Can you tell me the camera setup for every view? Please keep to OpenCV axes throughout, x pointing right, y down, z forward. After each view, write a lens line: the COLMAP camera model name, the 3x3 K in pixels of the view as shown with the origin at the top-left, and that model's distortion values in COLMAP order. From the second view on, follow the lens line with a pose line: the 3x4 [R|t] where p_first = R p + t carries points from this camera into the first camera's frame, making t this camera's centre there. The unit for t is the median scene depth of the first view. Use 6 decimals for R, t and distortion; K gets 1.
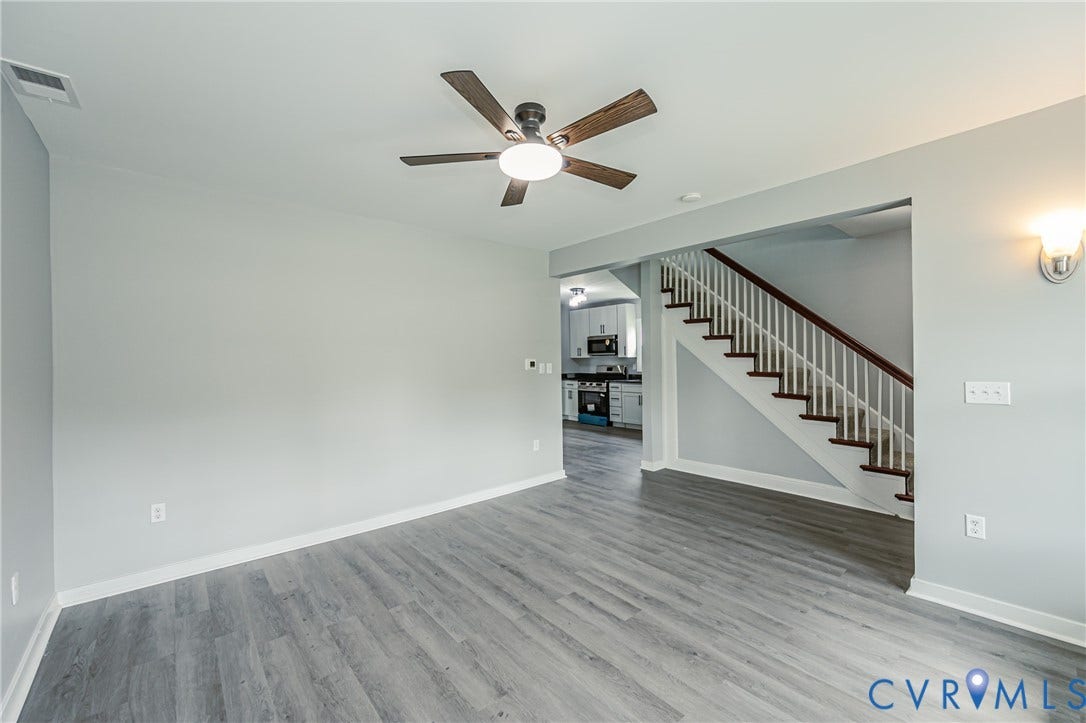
lens RADIAL K [[437.7, 0, 535.2], [0, 437.7, 362.5], [0, 0, 1]] dist [0.002341, 0.000582]
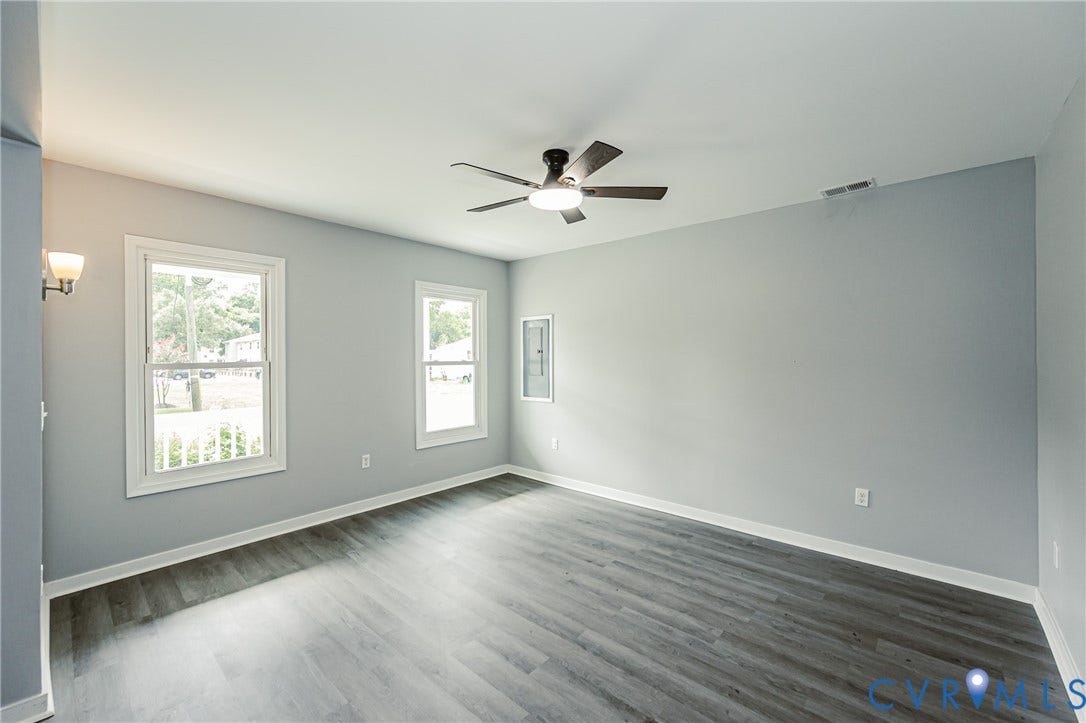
lens RADIAL K [[437.7, 0, 540.3], [0, 437.7, 356.9], [0, 0, 1]] dist [0.002341, 0.000582]
pose [[-0.989233, 0.015953, -0.145478, 0.097755], [0.014519, 0.999835, 0.010913, -0.020048], [0.145628, 0.008683, -0.989301, 1.009127]]
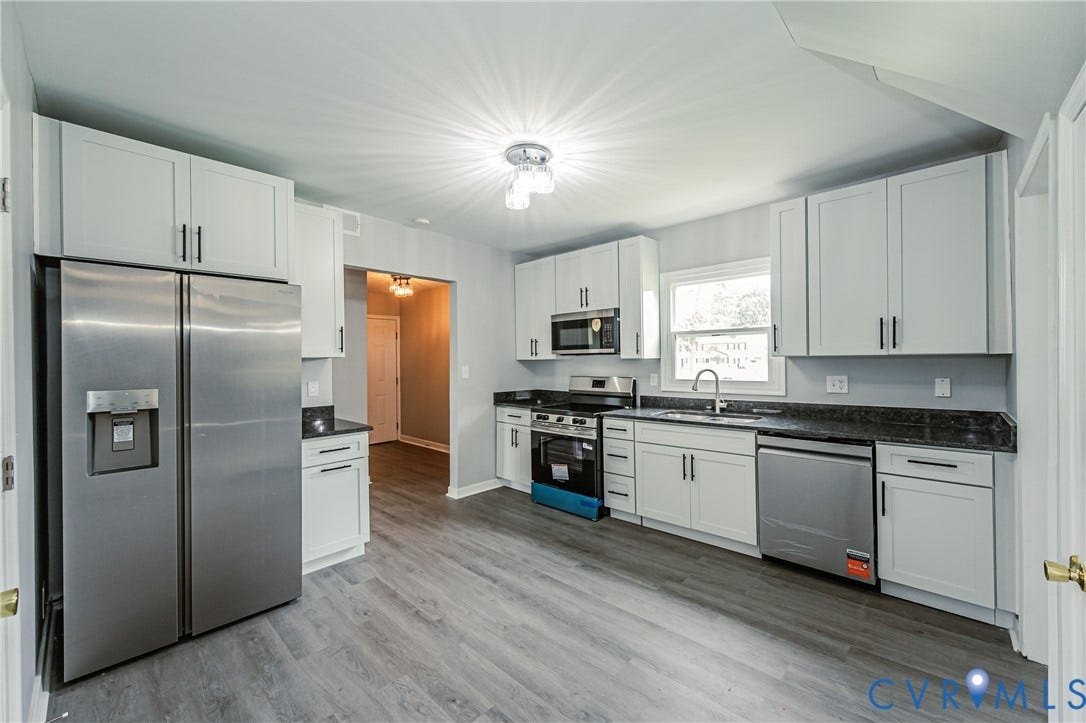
lens RADIAL K [[437.7, 0, 541.8], [0, 437.7, 361.9], [0, 0, 1]] dist [0.002341, 0.000582]
pose [[0.993119, 0.002652, 0.117082, 0.057899], [-0.001949, 0.999979, -0.006124, -0.005416], [-0.117096, 0.005853, 0.993103, 0.570089]]
